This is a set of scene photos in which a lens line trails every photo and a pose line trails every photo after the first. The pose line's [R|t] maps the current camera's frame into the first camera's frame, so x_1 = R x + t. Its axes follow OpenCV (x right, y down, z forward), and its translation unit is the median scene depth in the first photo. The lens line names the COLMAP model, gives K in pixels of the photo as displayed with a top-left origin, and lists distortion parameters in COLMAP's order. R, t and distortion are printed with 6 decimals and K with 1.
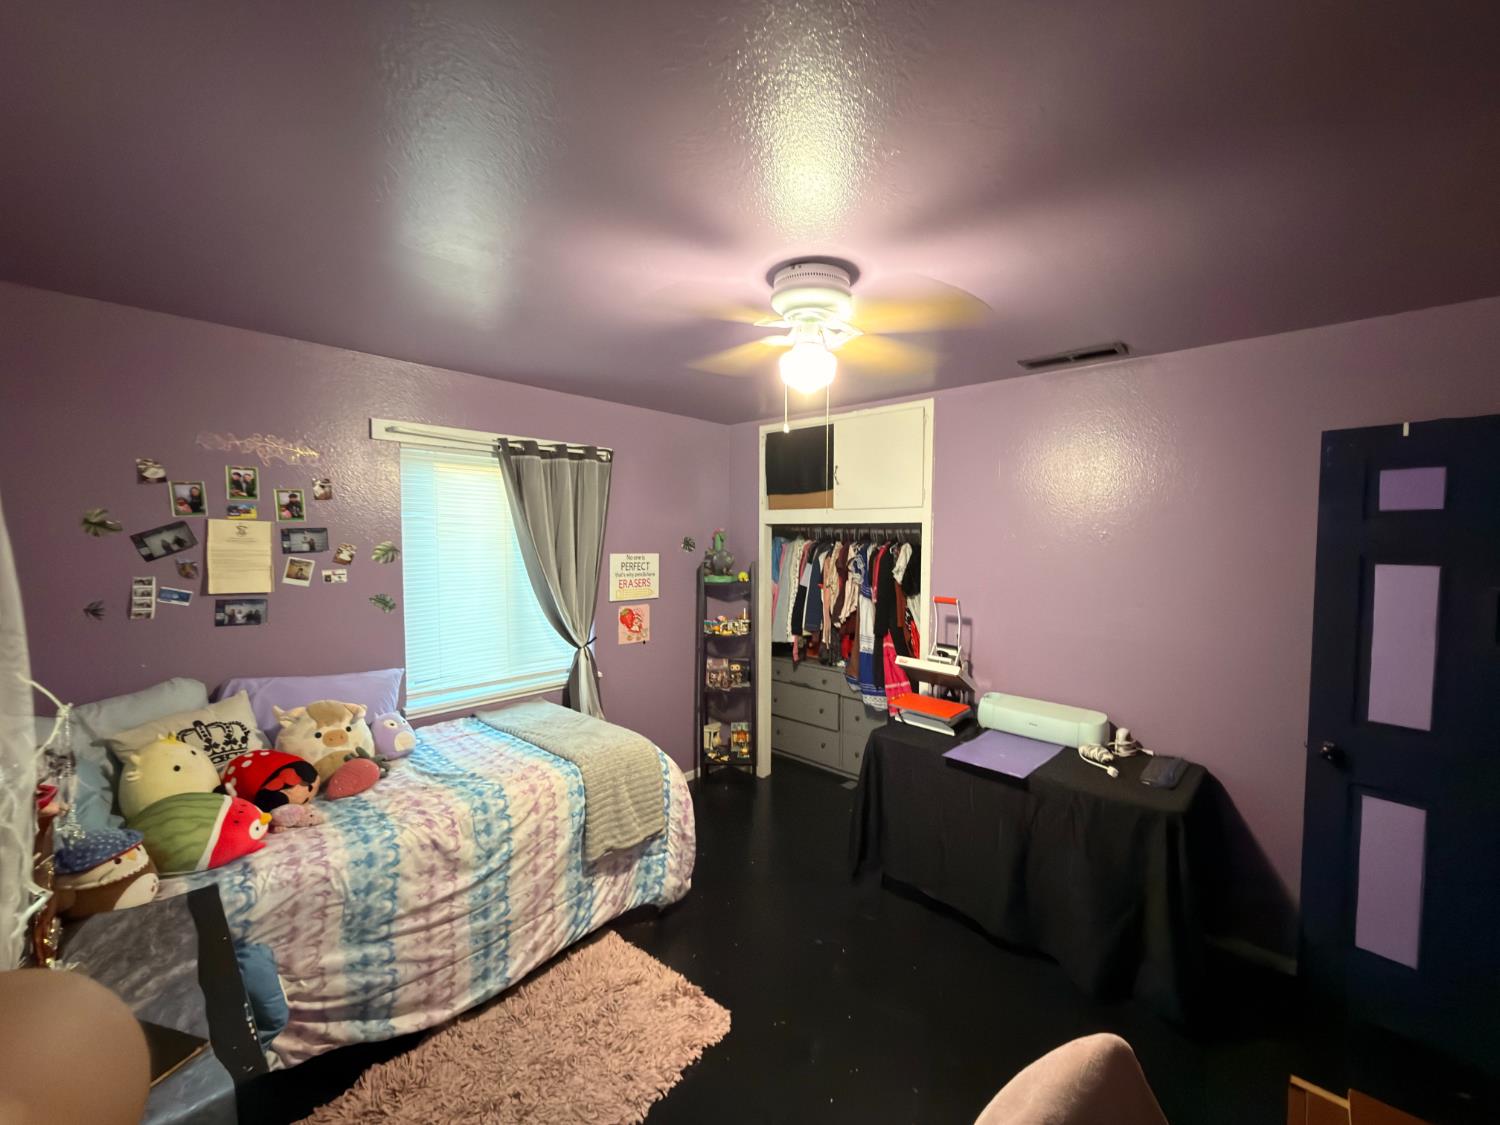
lens RADIAL K [[600.7, 0, 746.3], [0, 600.7, 563.6], [0, 0, 1]] dist [0.000811, -0.000359]
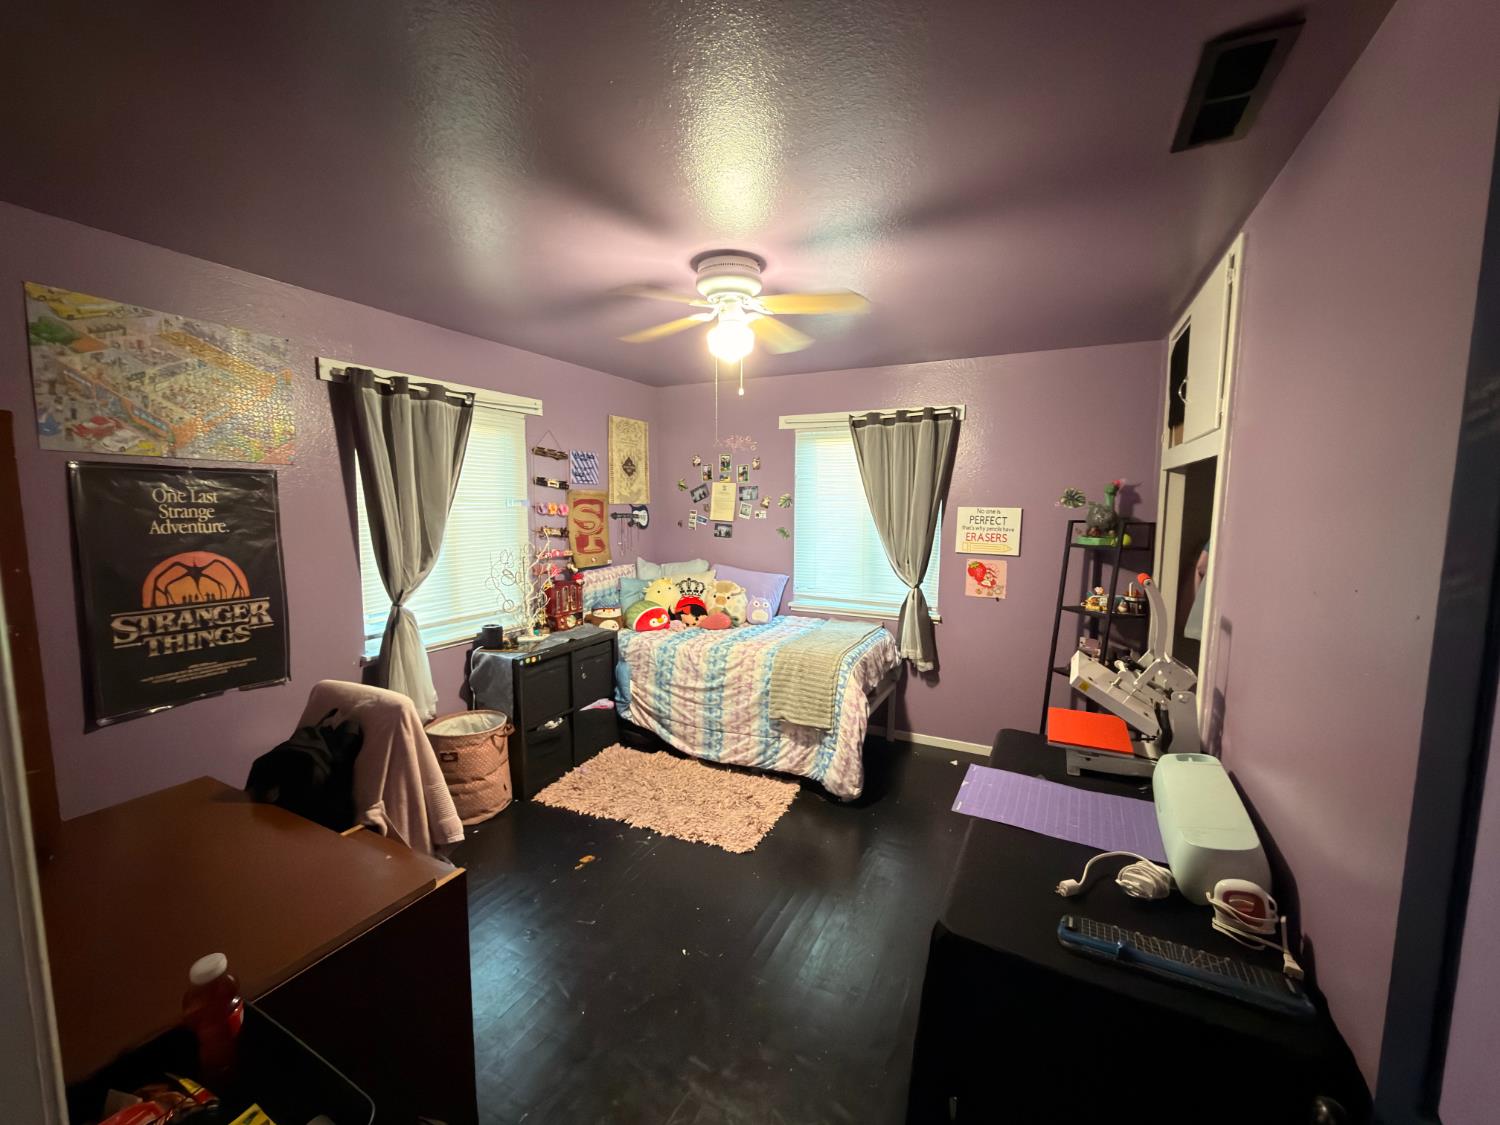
lens RADIAL K [[600.7, 0, 745.9], [0, 600.7, 560.1], [0, 0, 1]] dist [0.000811, -0.000359]
pose [[0.266706, 0.093723, -0.959210, 1.061245], [-0.049716, 0.995273, 0.083423, 0.011204], [0.962495, 0.025439, 0.270105, 0.562454]]
